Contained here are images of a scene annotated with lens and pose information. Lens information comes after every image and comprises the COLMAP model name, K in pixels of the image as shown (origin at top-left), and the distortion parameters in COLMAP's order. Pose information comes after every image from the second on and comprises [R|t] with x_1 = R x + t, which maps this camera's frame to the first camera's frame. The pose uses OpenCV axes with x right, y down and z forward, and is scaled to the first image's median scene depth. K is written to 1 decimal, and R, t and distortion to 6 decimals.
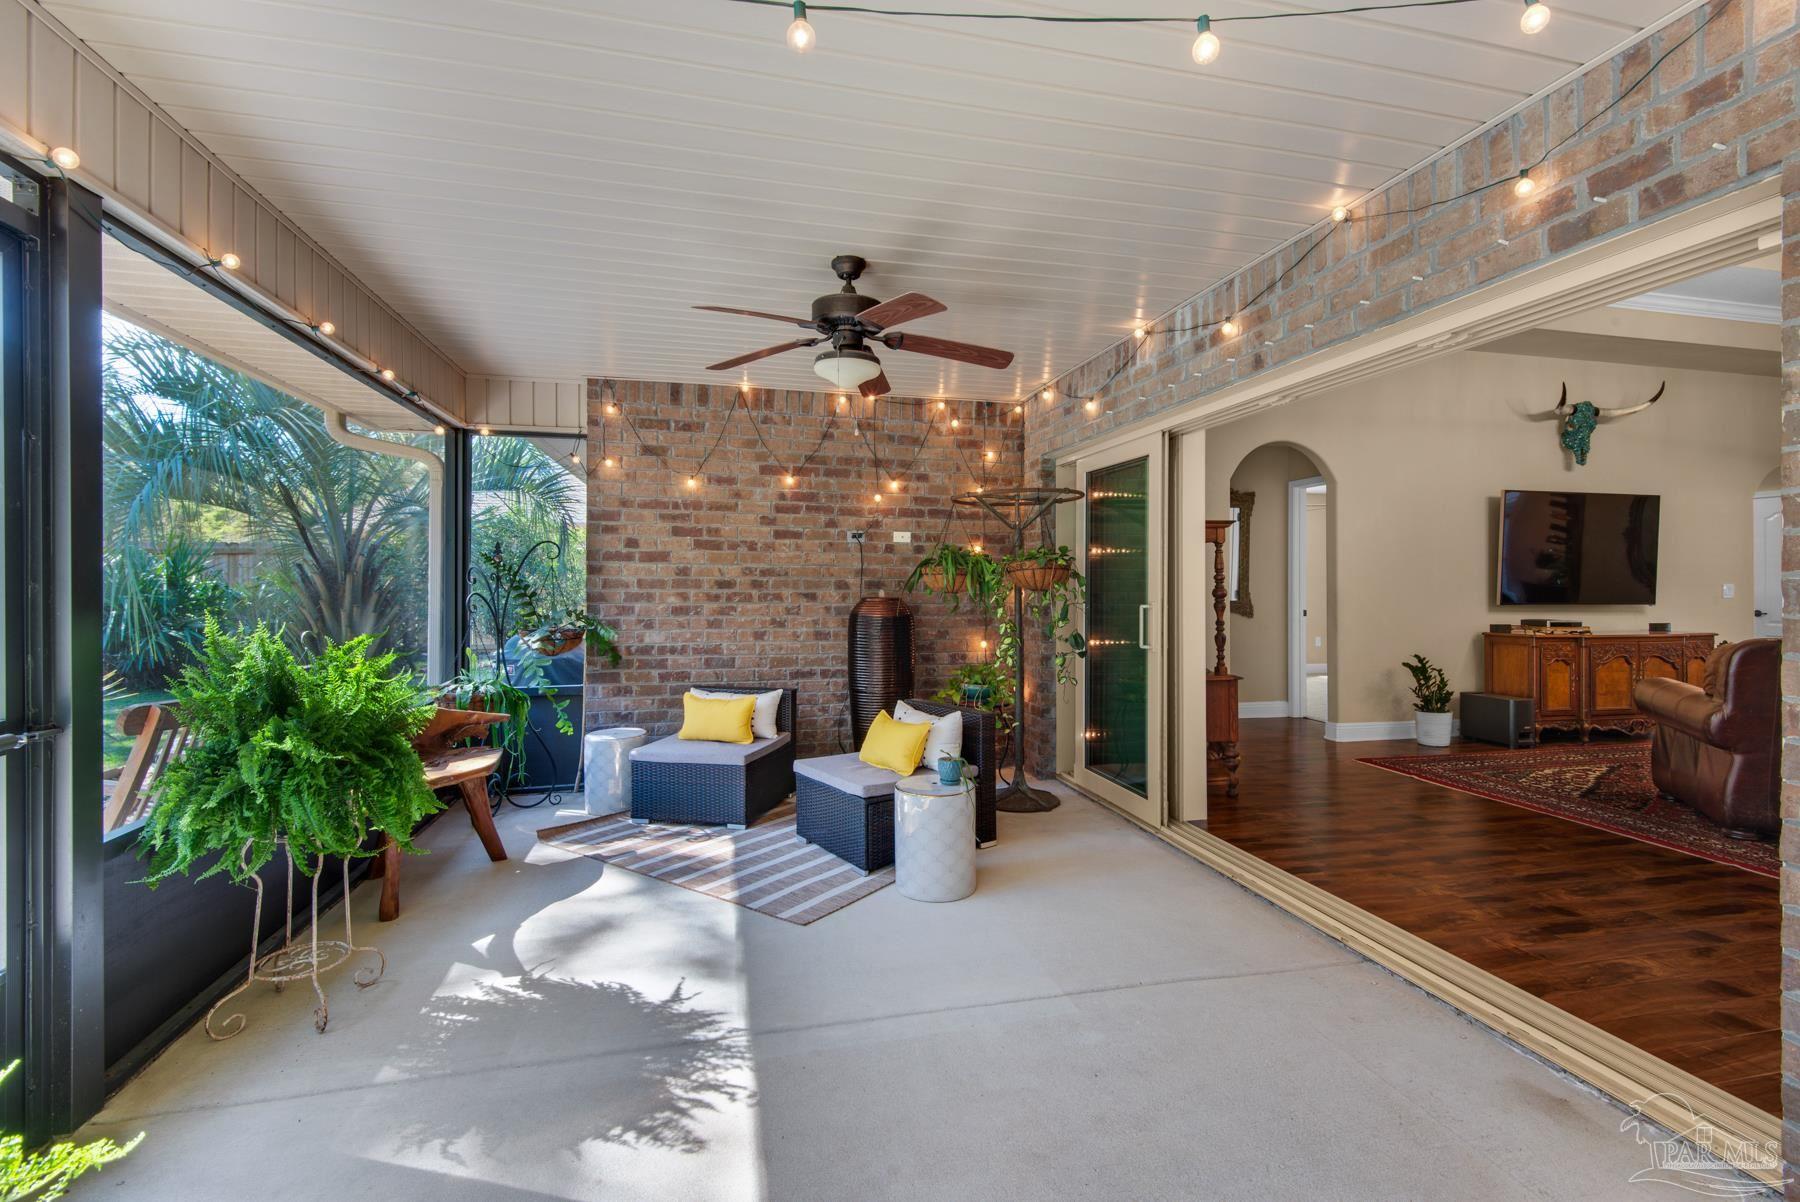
lens RADIAL K [[815.0, 0, 926.5], [0, 815.0, 586.1], [0, 0, 1]] dist [0.023158, -0.012945]
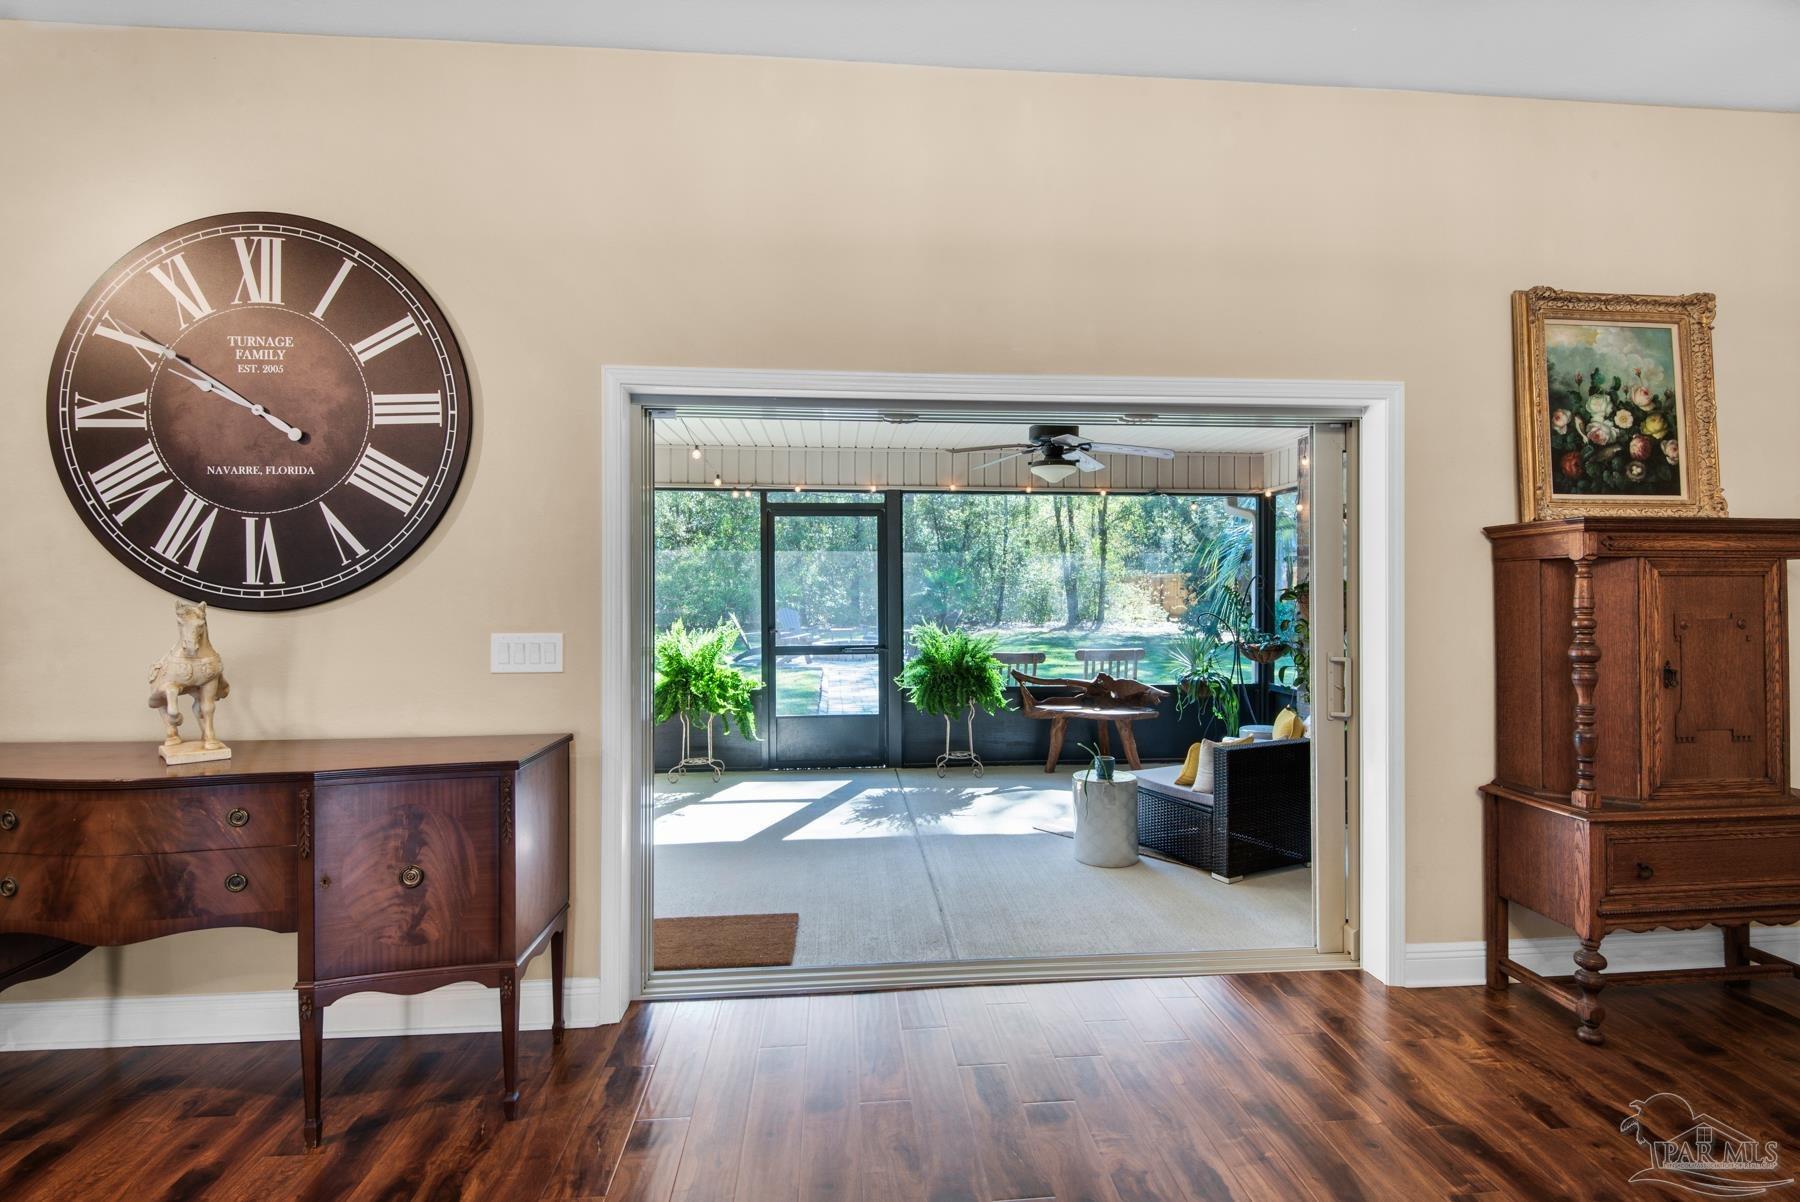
lens RADIAL K [[838.8, 0, 903.3], [0, 838.8, 589.8], [0, 0, 1]] dist [0.010755, -0.008441]
pose [[-0.159335, 0.001712, -0.987223, 0.875676], [-0.004039, 0.999989, 0.002385, -0.029485], [0.987216, 0.004367, -0.159327, 0.592957]]
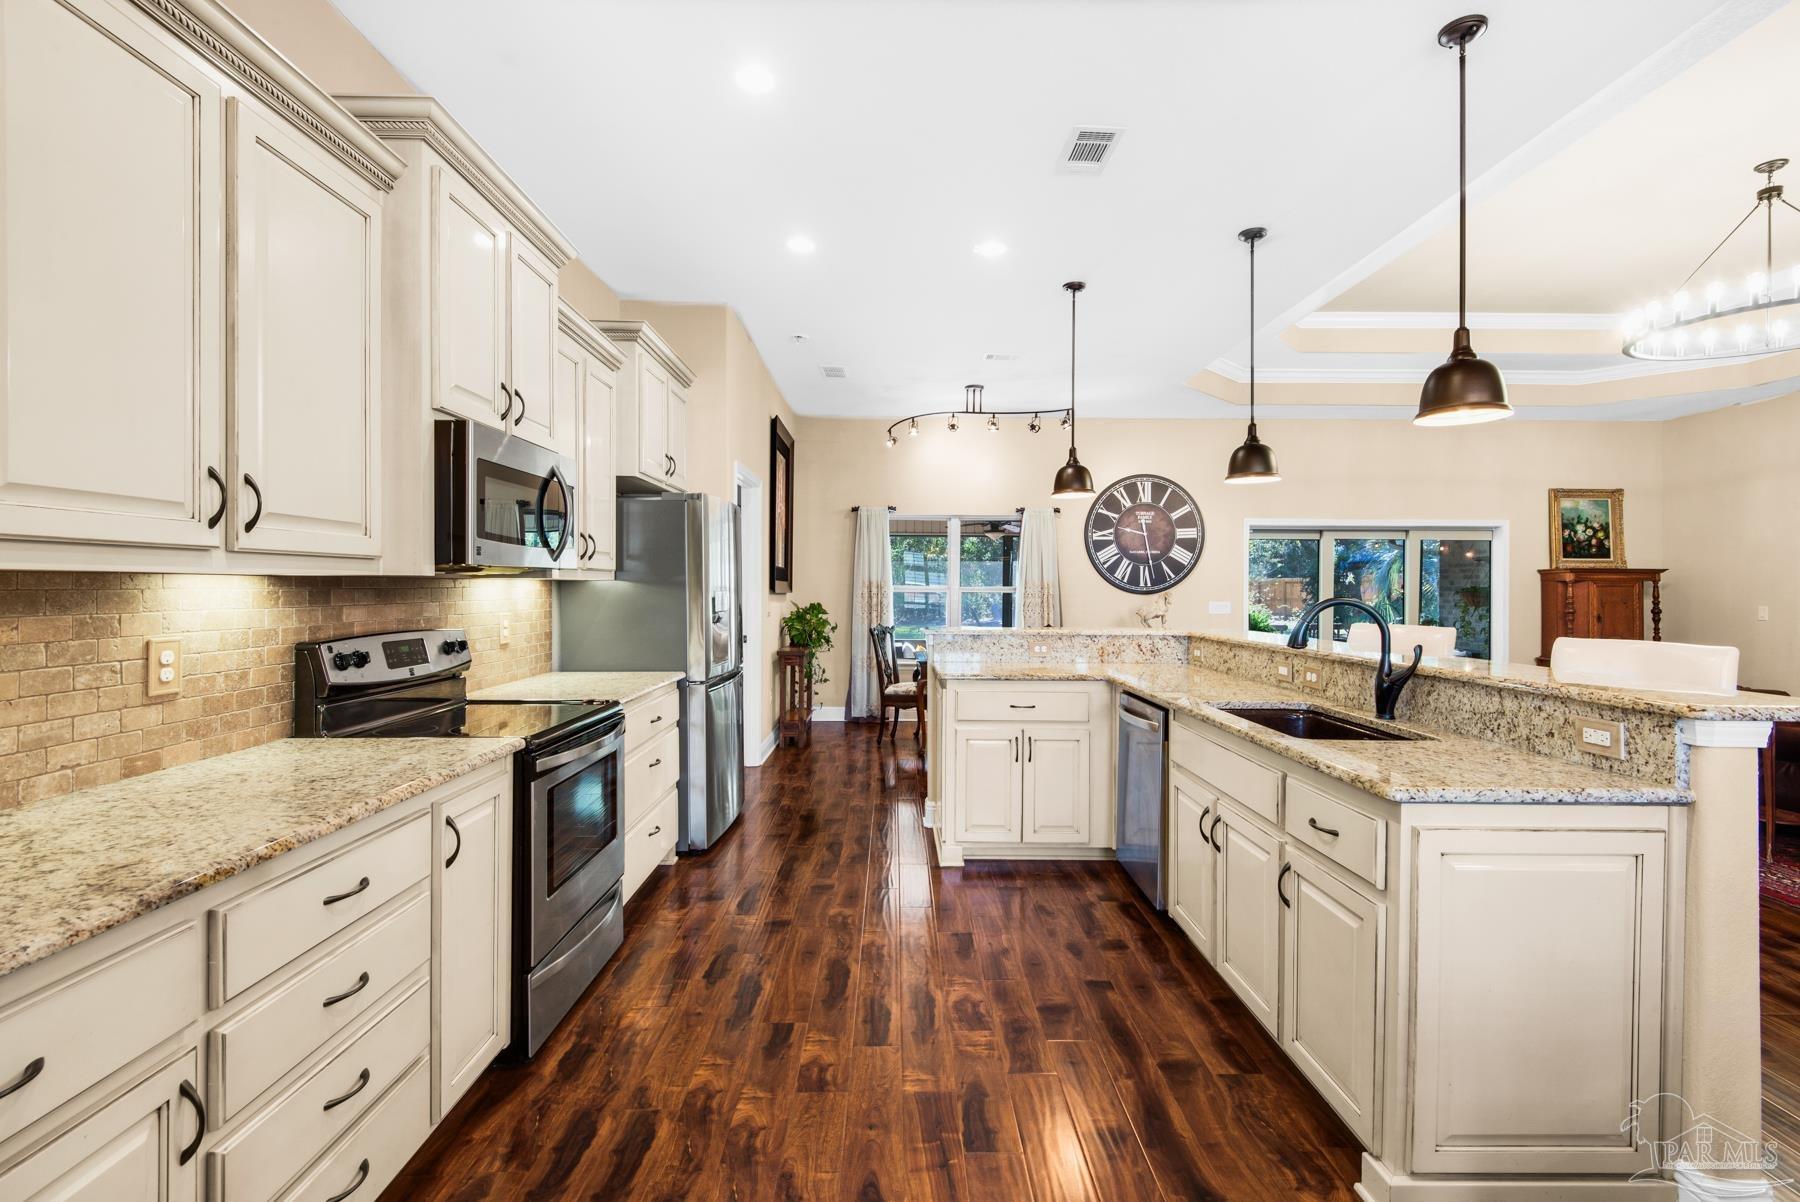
lens RADIAL K [[815.0, 0, 905.7], [0, 815.0, 588.1], [0, 0, 1]] dist [0.023158, -0.012945]
pose [[-0.230355, -0.003519, -0.973100, 2.091112], [-0.011262, 0.999936, -0.000950, -0.019836], [0.973041, 0.010740, -0.230380, 0.061816]]
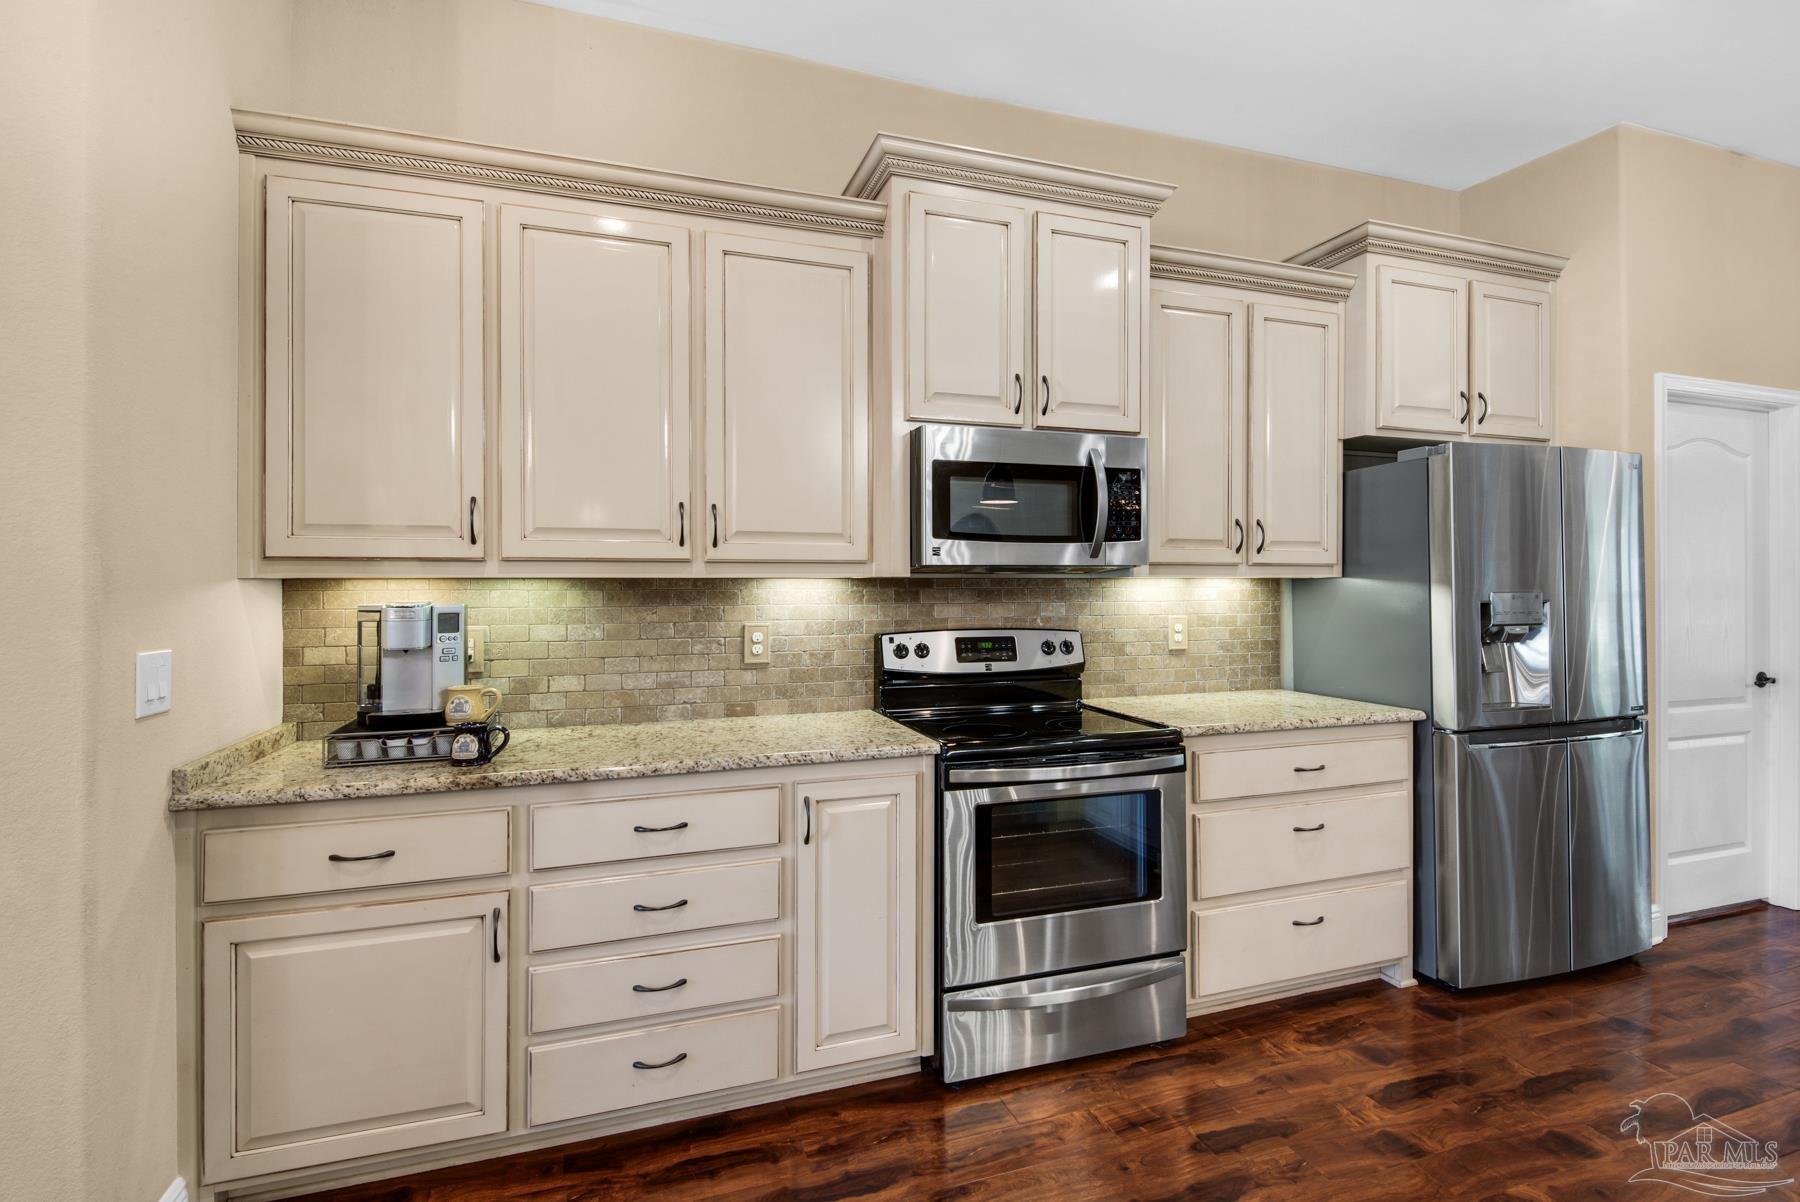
lens RADIAL K [[838.8, 0, 902.2], [0, 838.8, 584.4], [0, 0, 1]] dist [0.010755, -0.008441]
pose [[-0.996585, -0.003740, -0.082488, 1.769635], [-0.004359, 0.999964, 0.007320, -0.023095], [0.082457, 0.007654, -0.996565, 0.189465]]
